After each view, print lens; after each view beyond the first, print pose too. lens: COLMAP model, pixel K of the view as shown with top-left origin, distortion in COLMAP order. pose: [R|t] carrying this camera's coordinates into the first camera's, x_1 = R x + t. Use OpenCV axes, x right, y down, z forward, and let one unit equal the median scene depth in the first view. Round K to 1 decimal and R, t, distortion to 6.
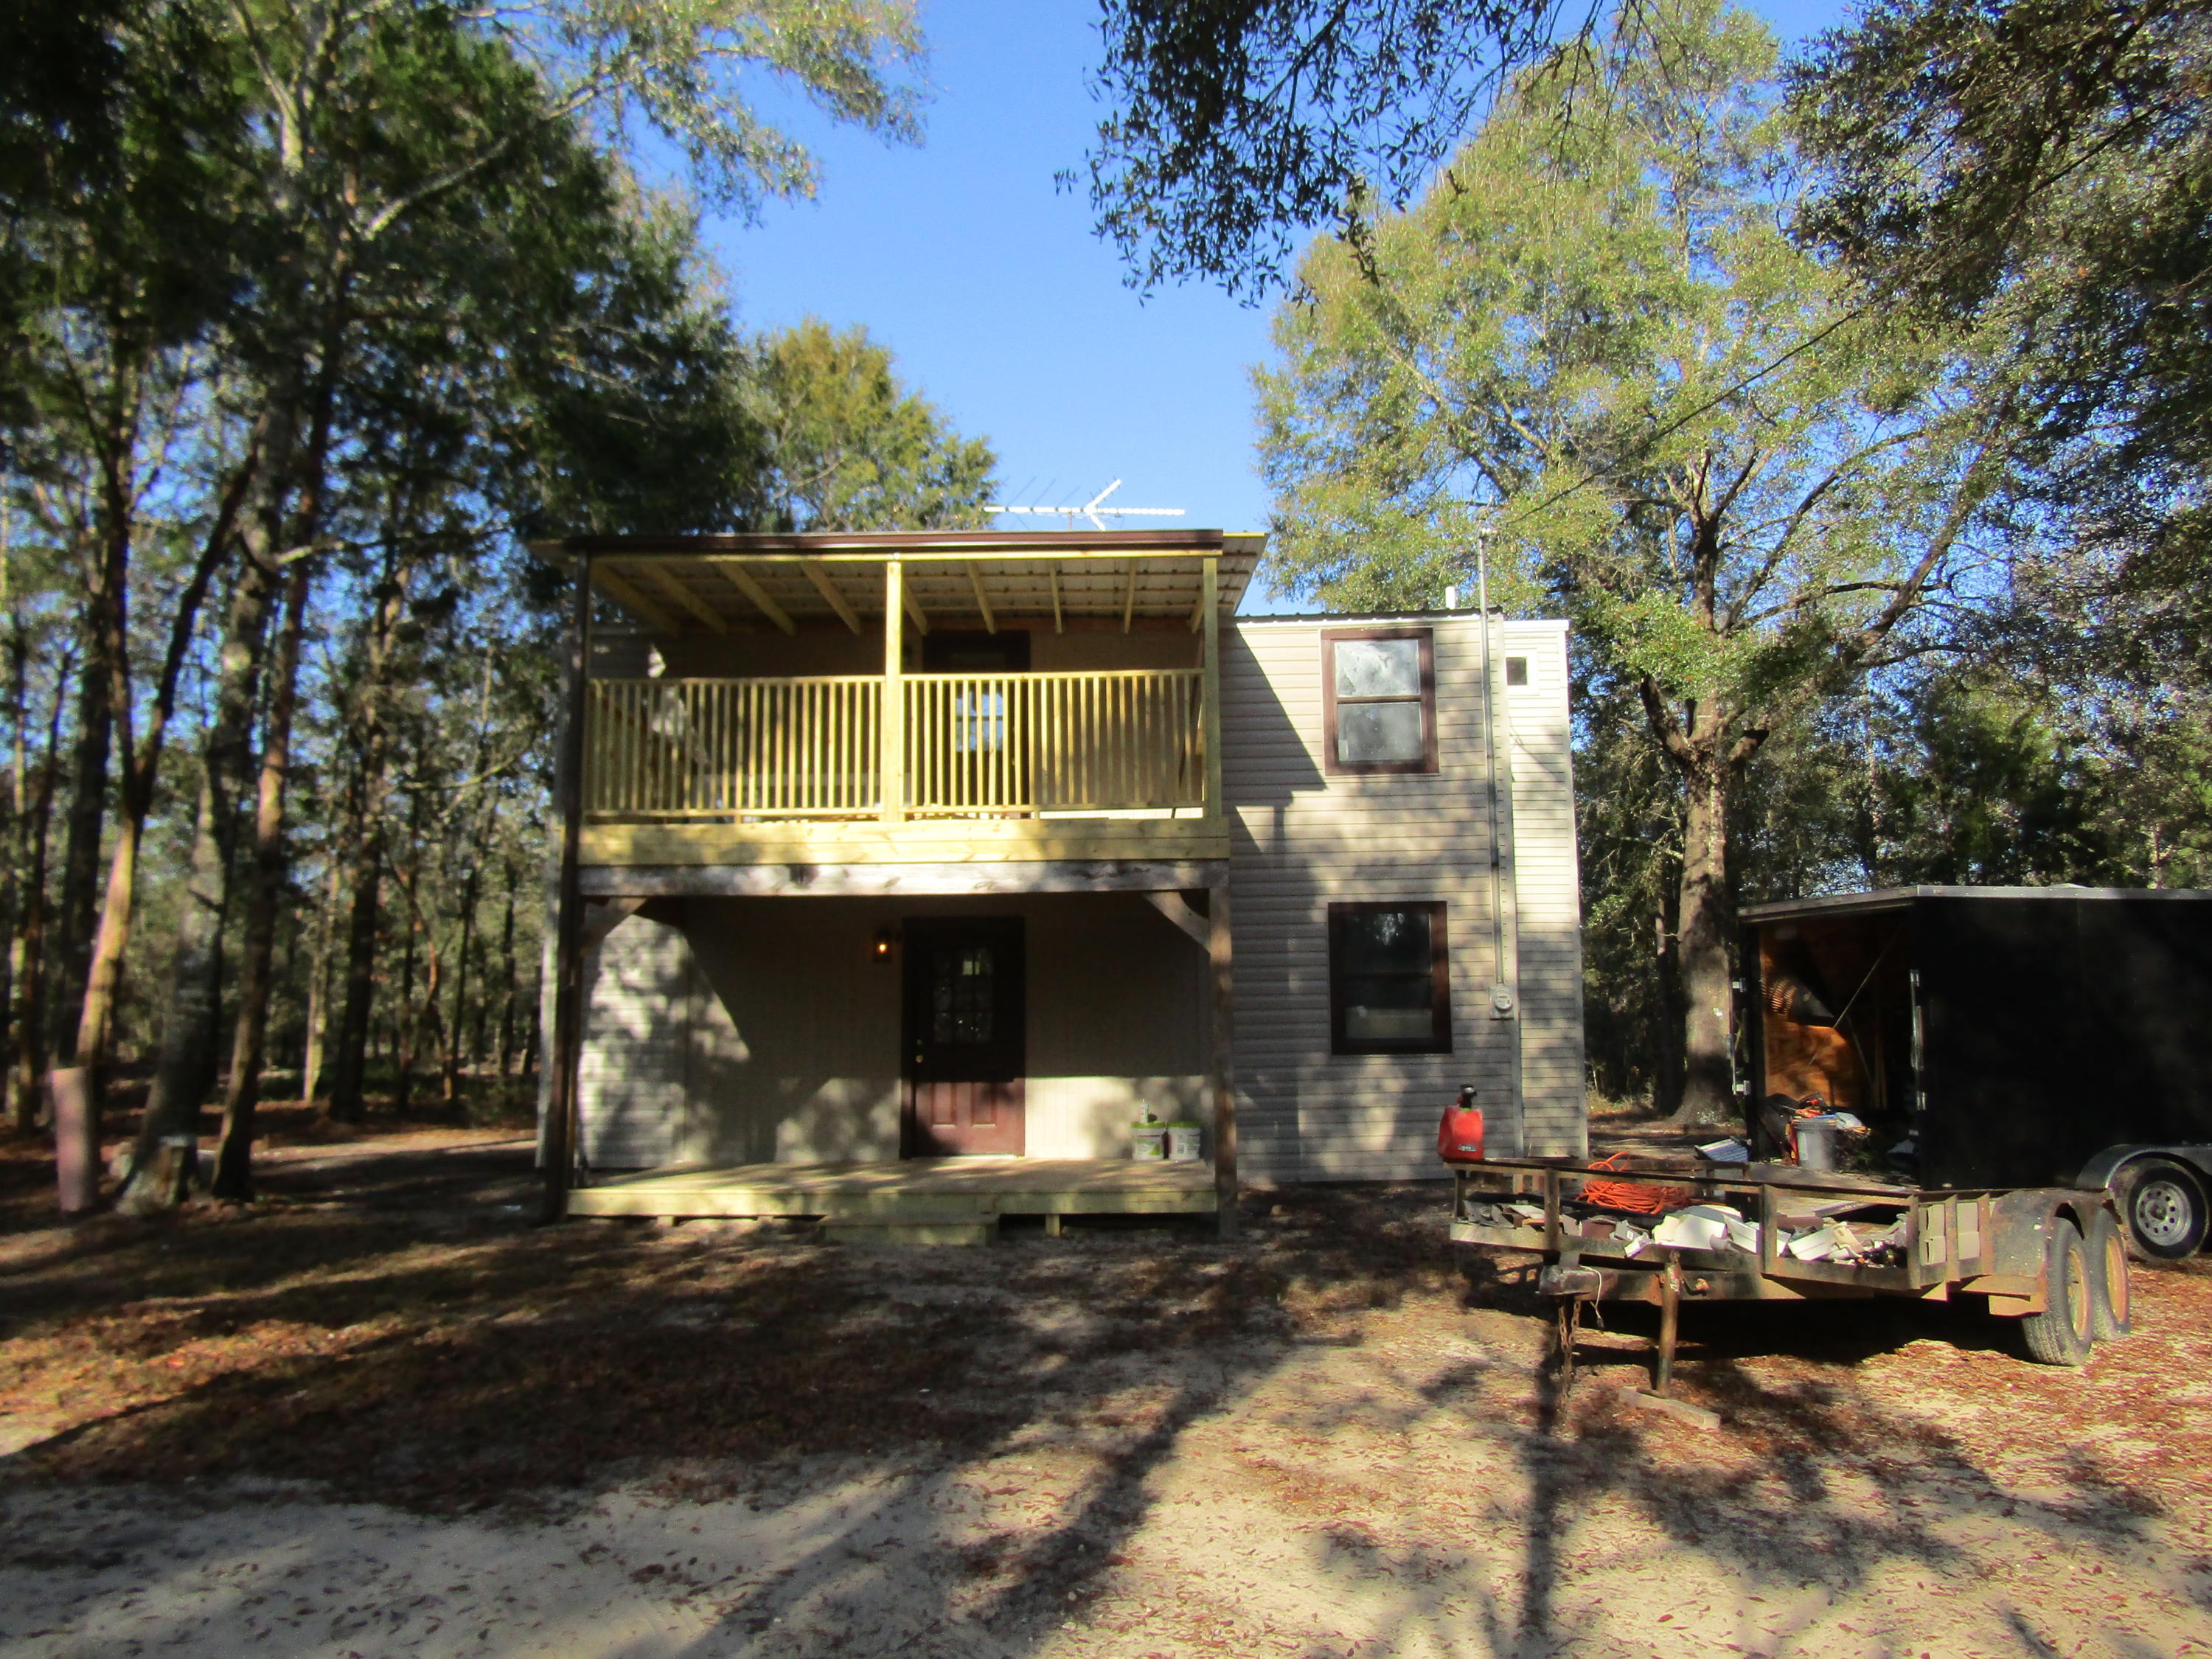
lens RADIAL K [[1553.3, 0, 1116.8], [0, 1553.3, 838.3], [0, 0, 1]] dist [-0.023516, 0.008409]
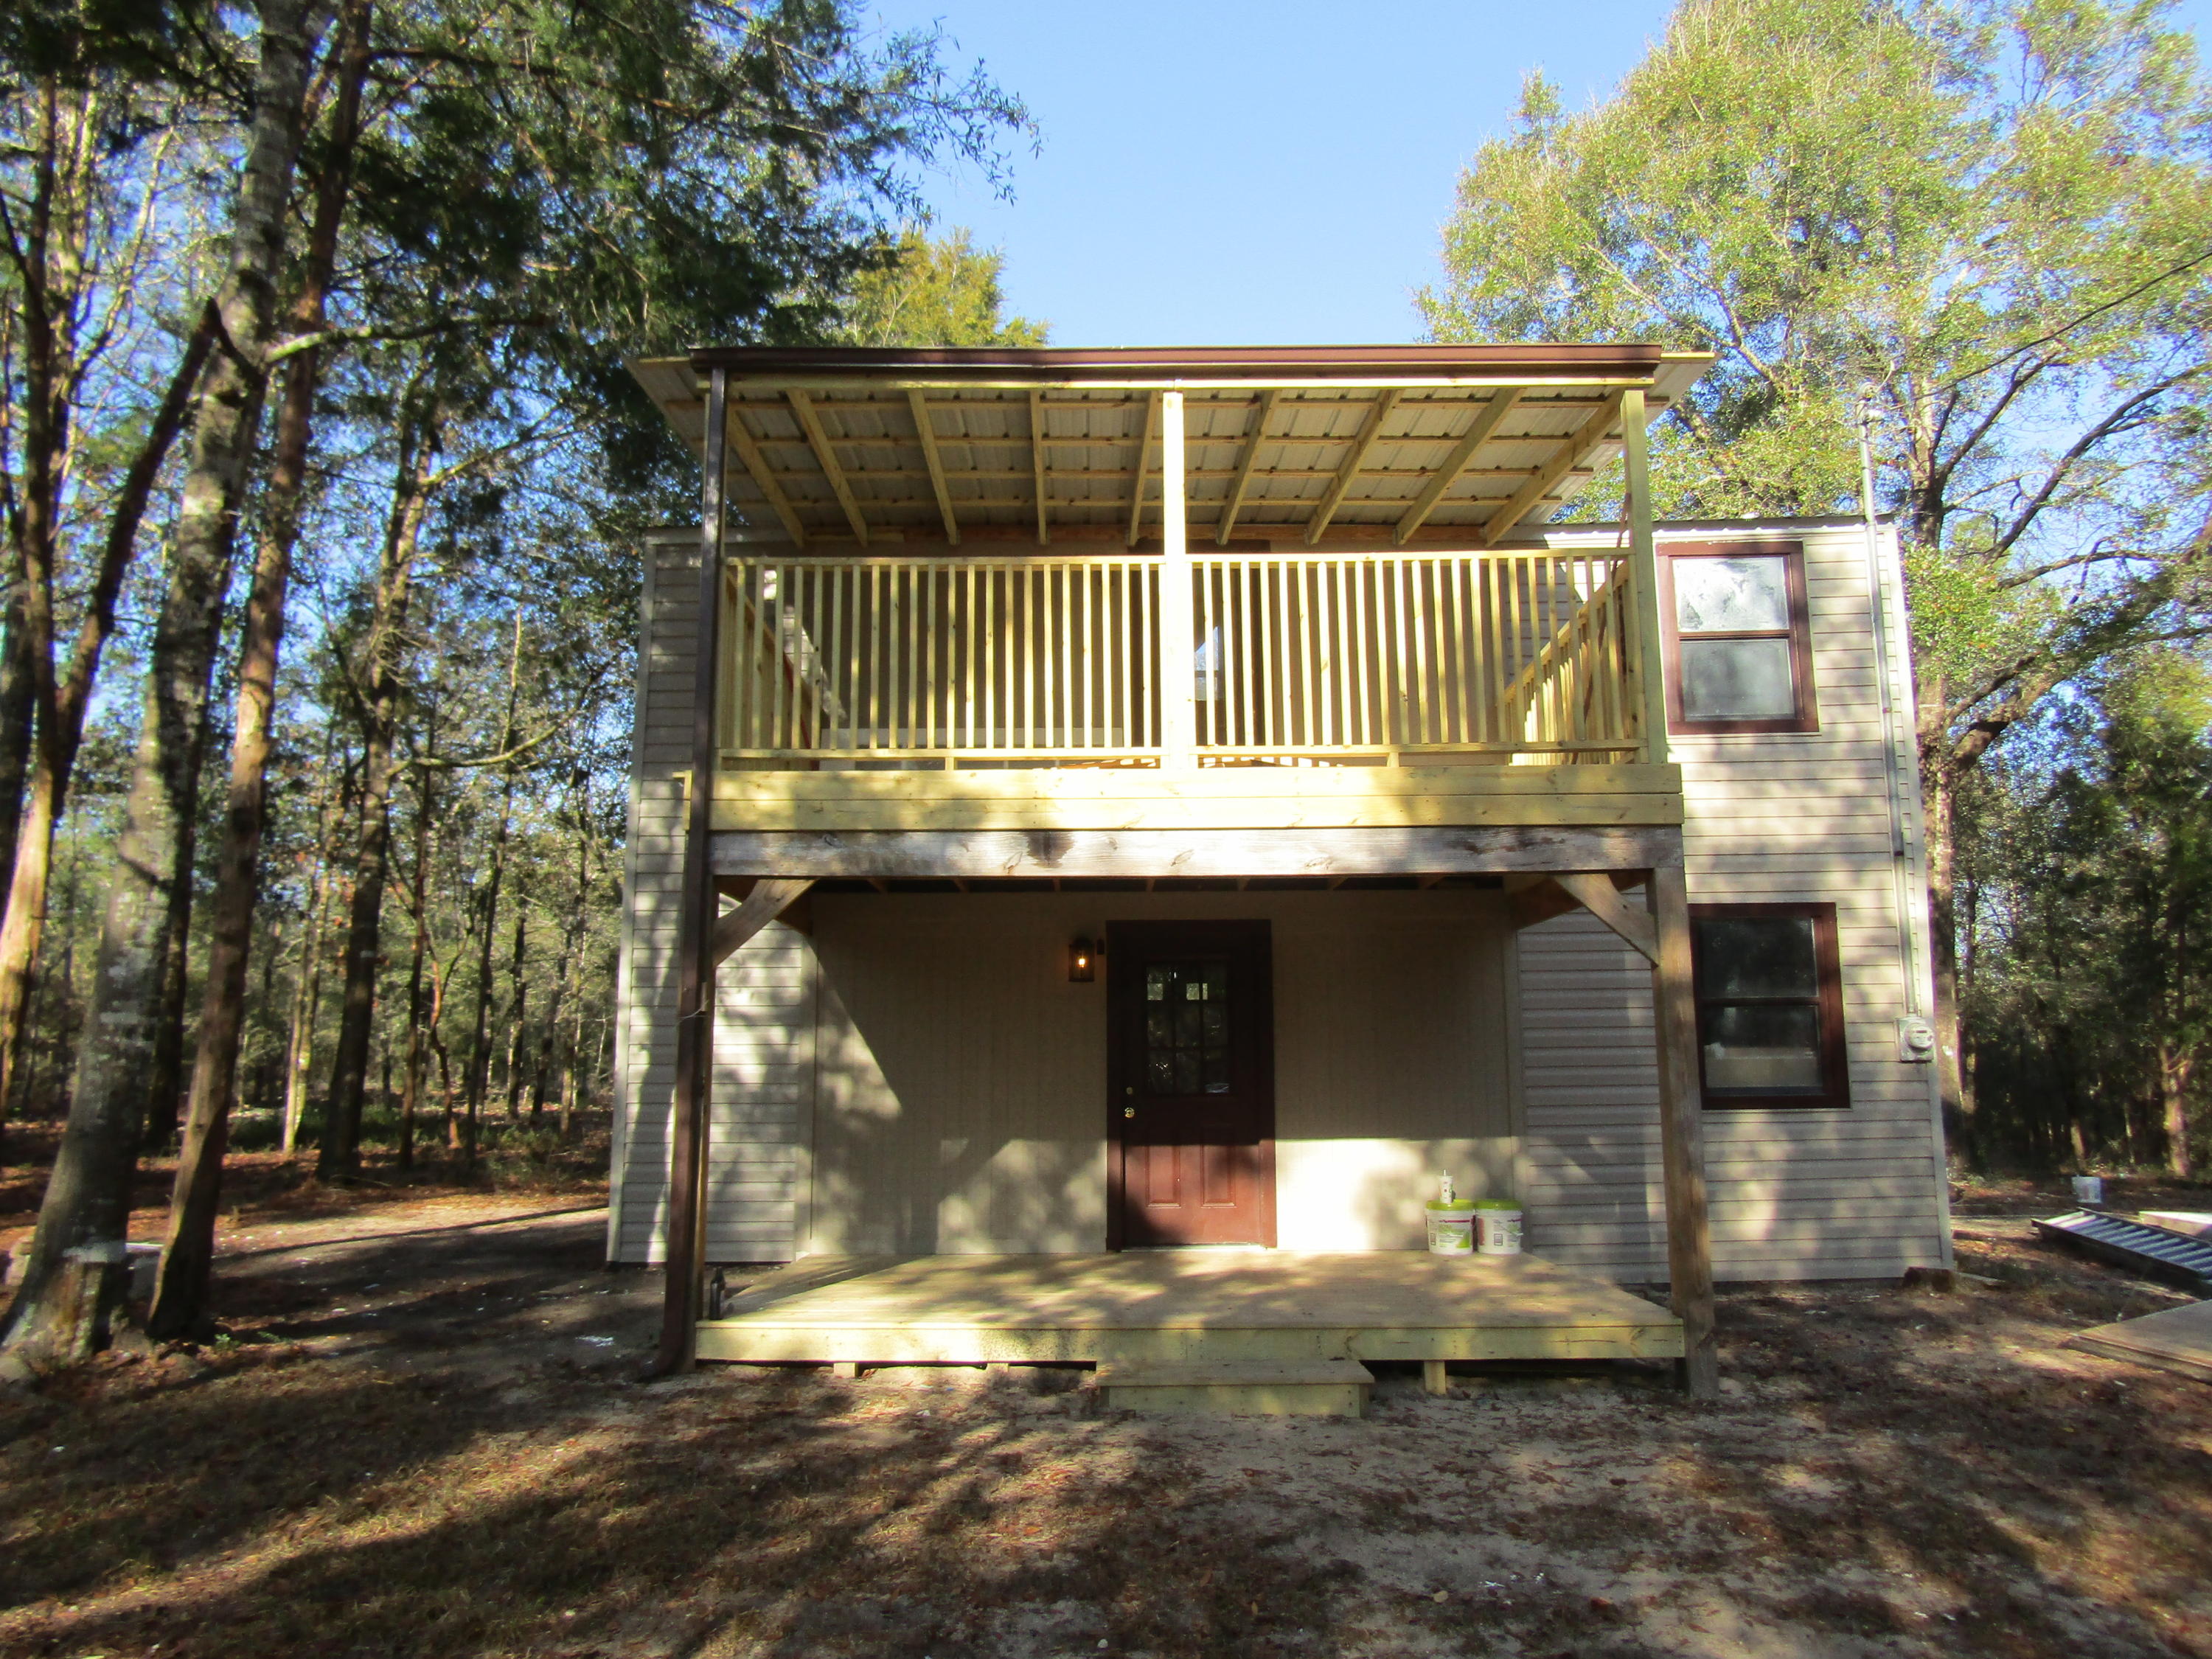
lens RADIAL K [[1561.0, 0, 1114.5], [0, 1561.0, 835.0], [0, 0, 1]] dist [-0.021162, 0.007685]
pose [[0.999950, 0.005157, 0.008607, -0.142270], [-0.004961, 0.999731, -0.022652, 0.026788], [-0.008722, 0.022608, 0.999706, 0.258109]]
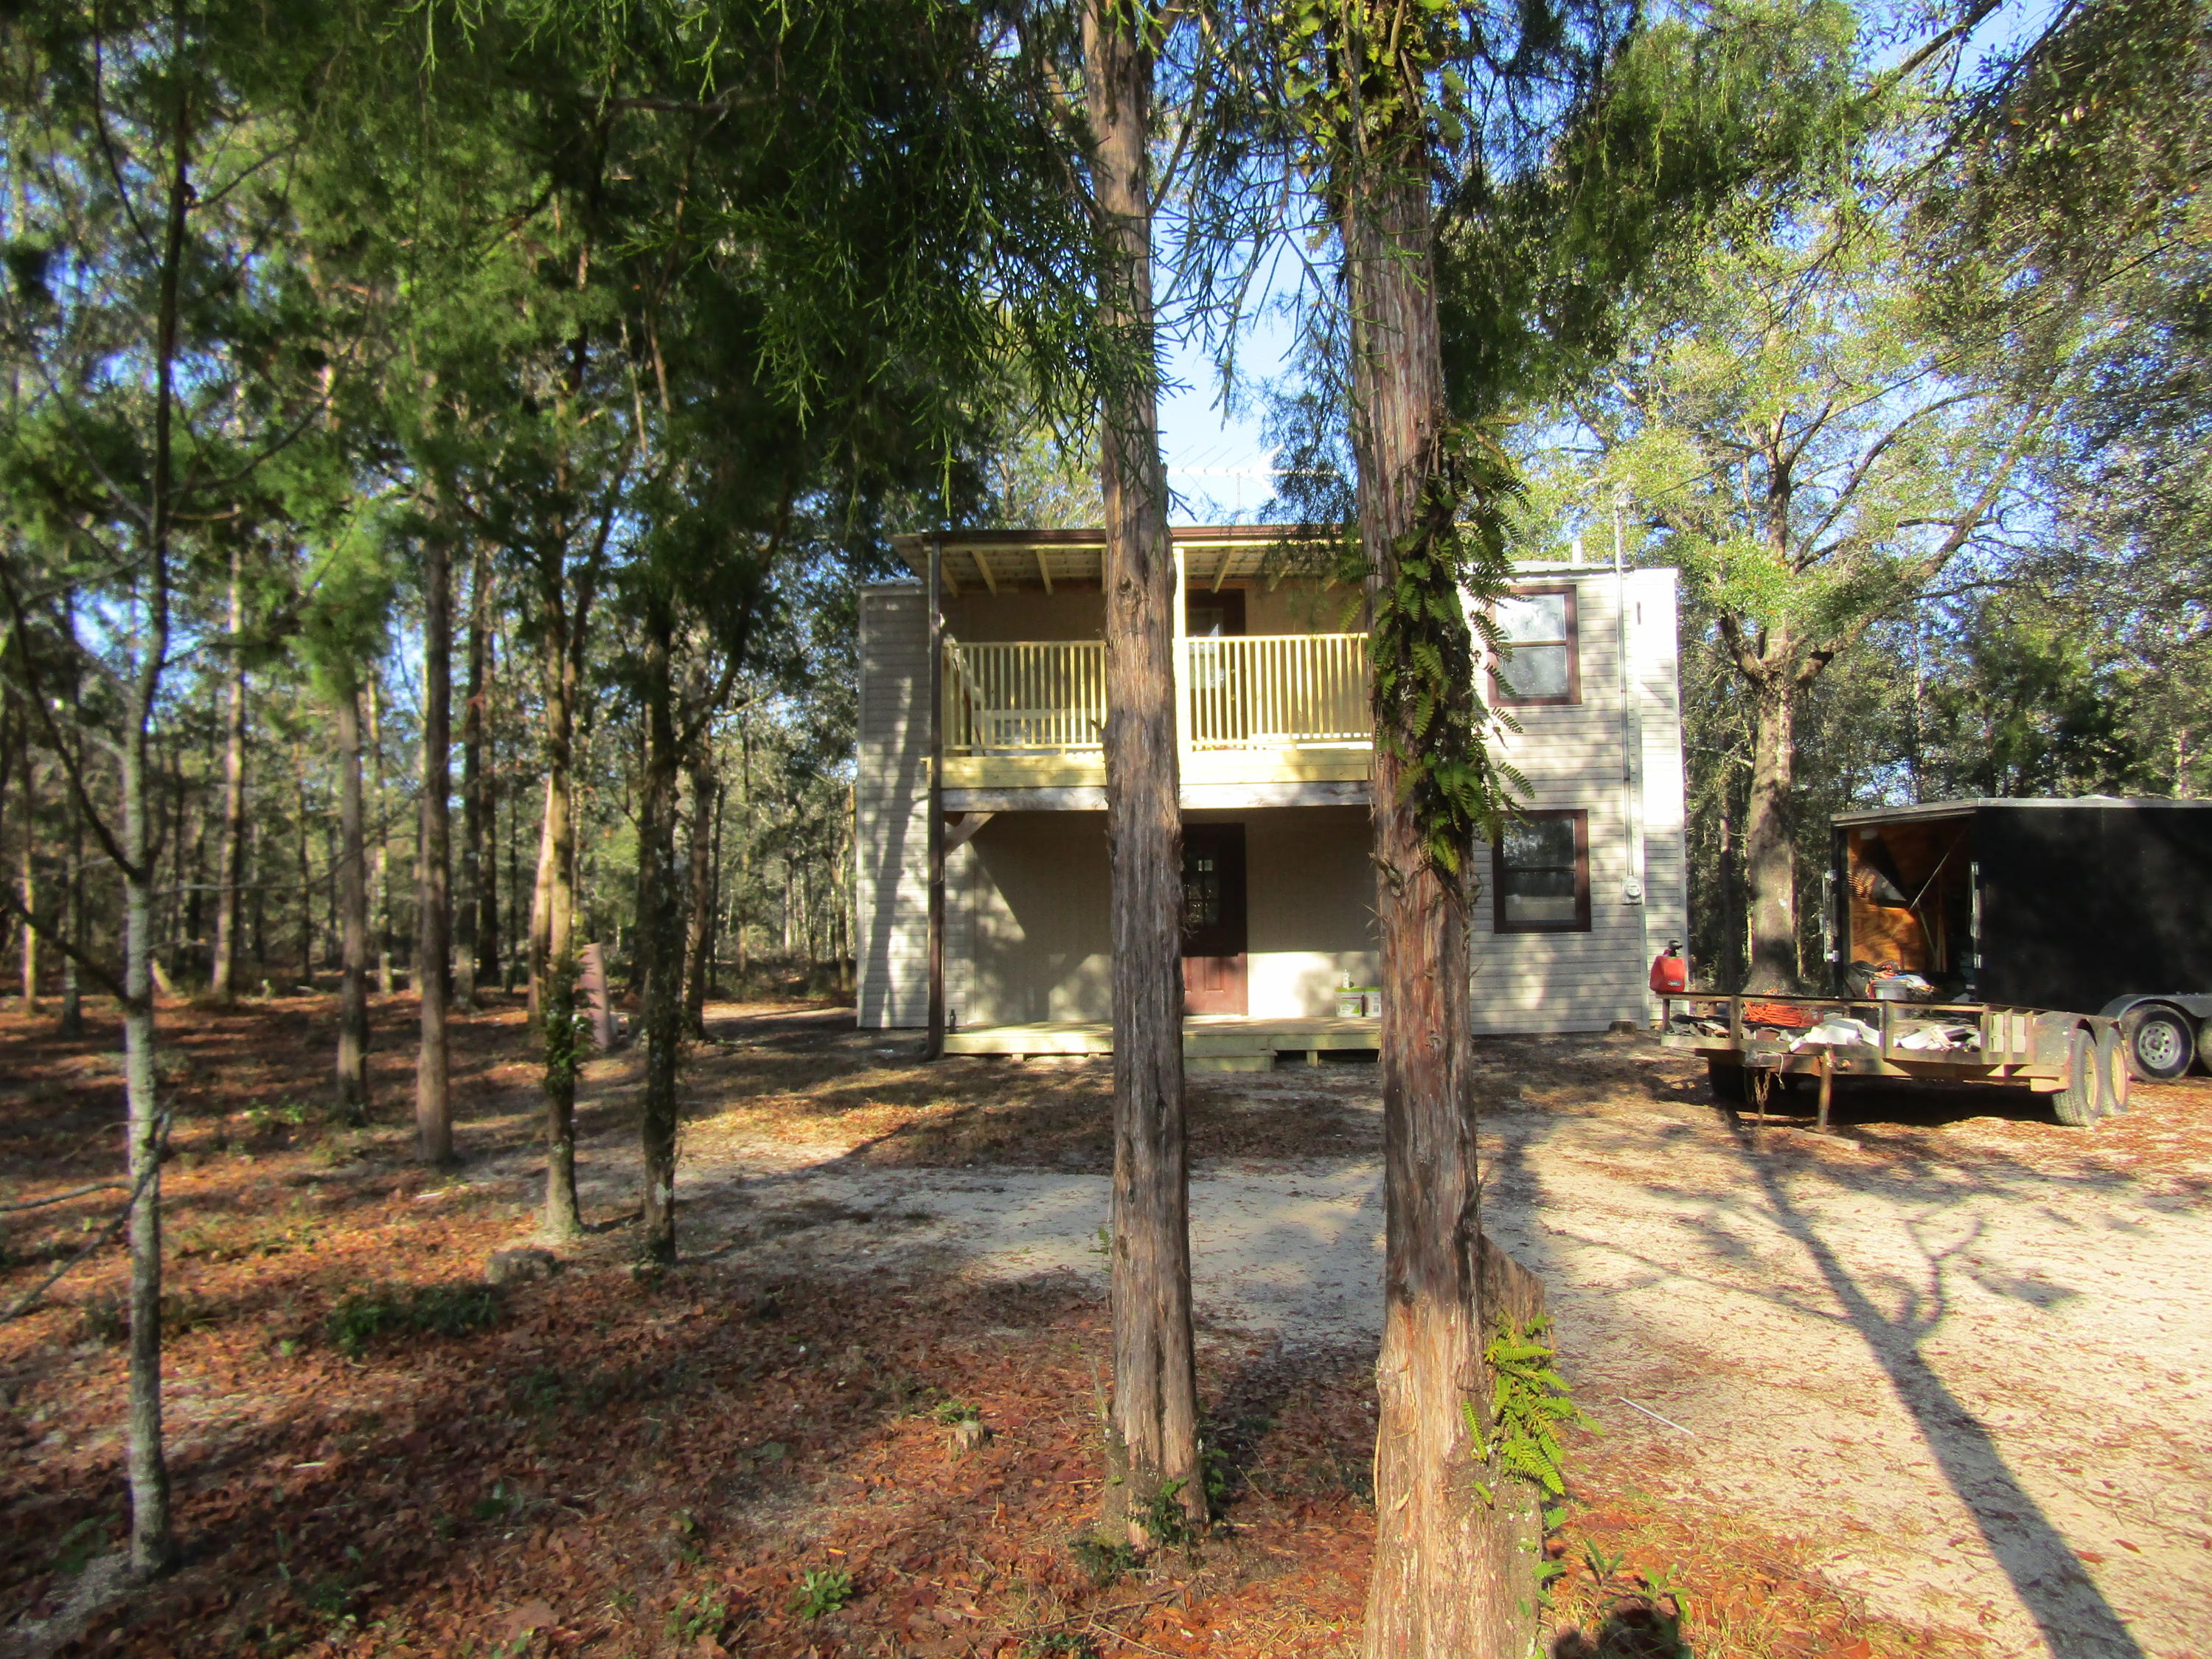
lens RADIAL K [[1553.3, 0, 1116.8], [0, 1553.3, 838.3], [0, 0, 1]] dist [-0.023516, 0.008409]
pose [[0.999862, -0.005591, -0.015634, -0.143121], [0.006581, 0.997928, 0.064003, -0.017737], [0.015243, -0.064097, 0.997827, -0.237295]]
